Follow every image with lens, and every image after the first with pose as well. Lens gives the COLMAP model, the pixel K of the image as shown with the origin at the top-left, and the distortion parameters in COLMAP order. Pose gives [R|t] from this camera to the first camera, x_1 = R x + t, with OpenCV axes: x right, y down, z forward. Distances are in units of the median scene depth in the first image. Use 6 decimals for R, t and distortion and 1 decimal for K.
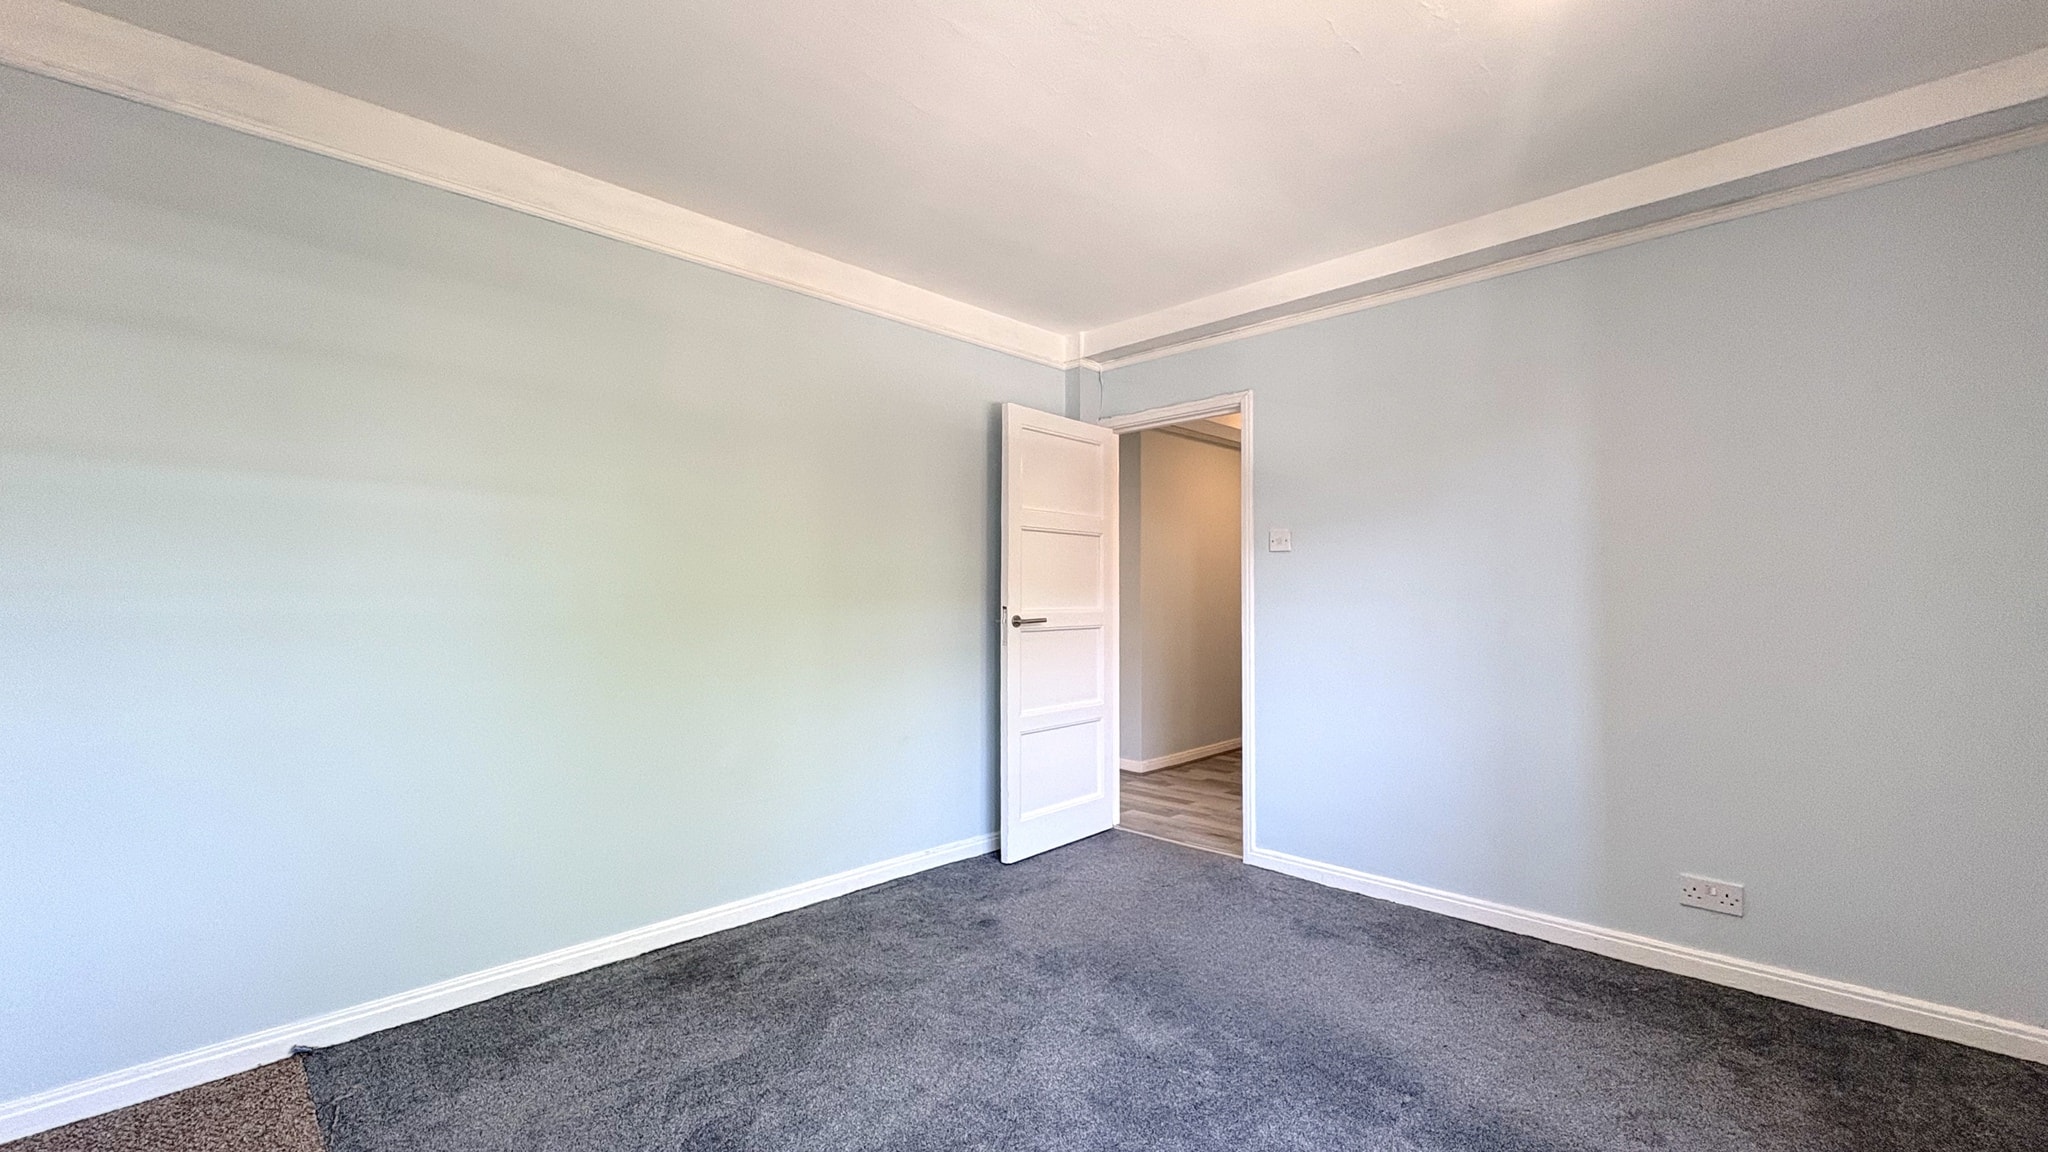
lens RADIAL K [[833.4, 0, 1024.0], [0, 833.4, 576.0], [0, 0, 1]] dist [0.000096, -0.000041]
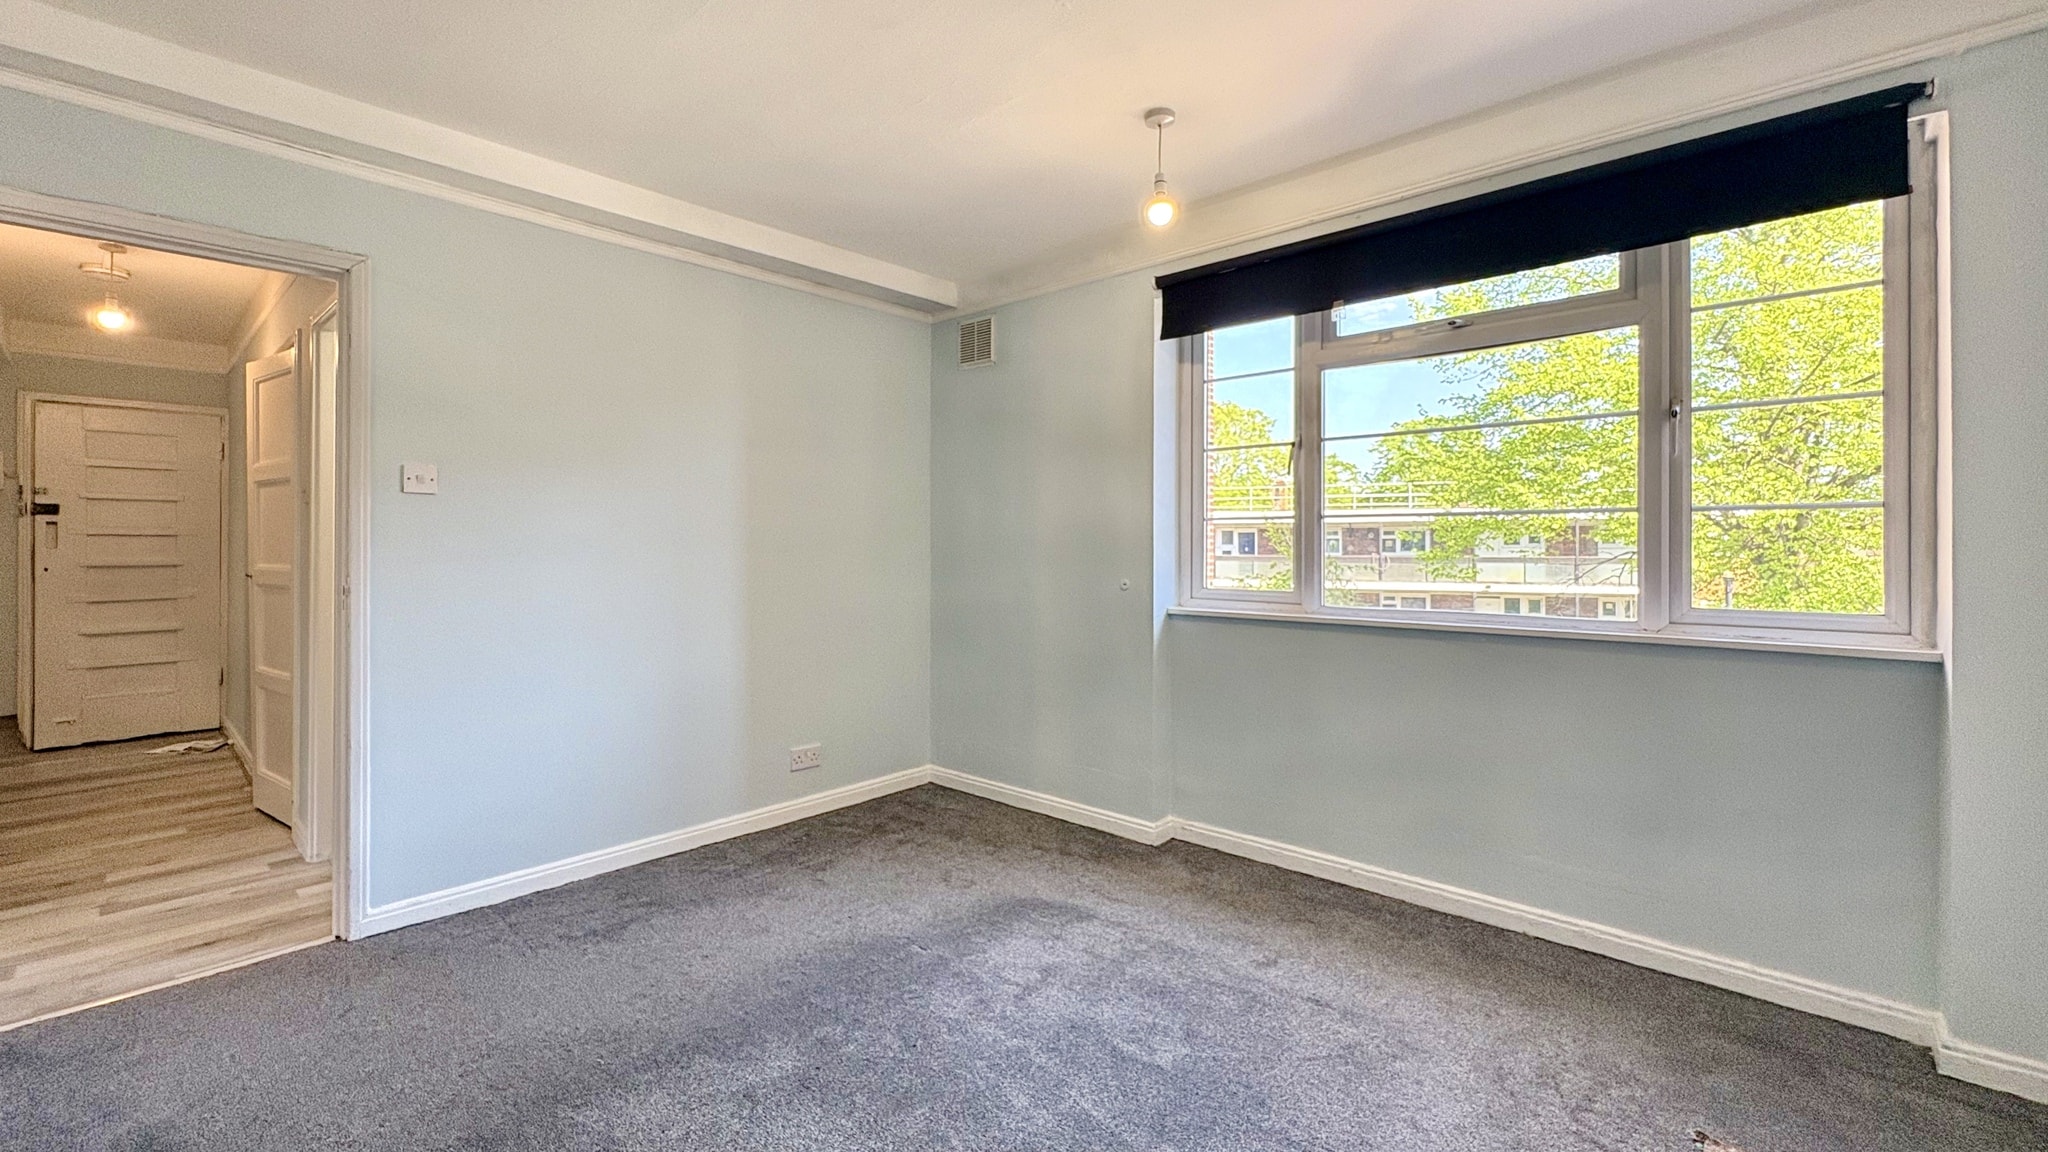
lens RADIAL K [[825.9, 0, 1022.7], [0, 825.9, 539.5], [0, 0, 1]] dist [-0.000397, -0.000141]
pose [[-0.022509, 0.003999, 0.999739, -0.535108], [-0.024417, 0.999692, -0.004549, 0.001839], [-0.999448, -0.024513, -0.022404, 0.576553]]
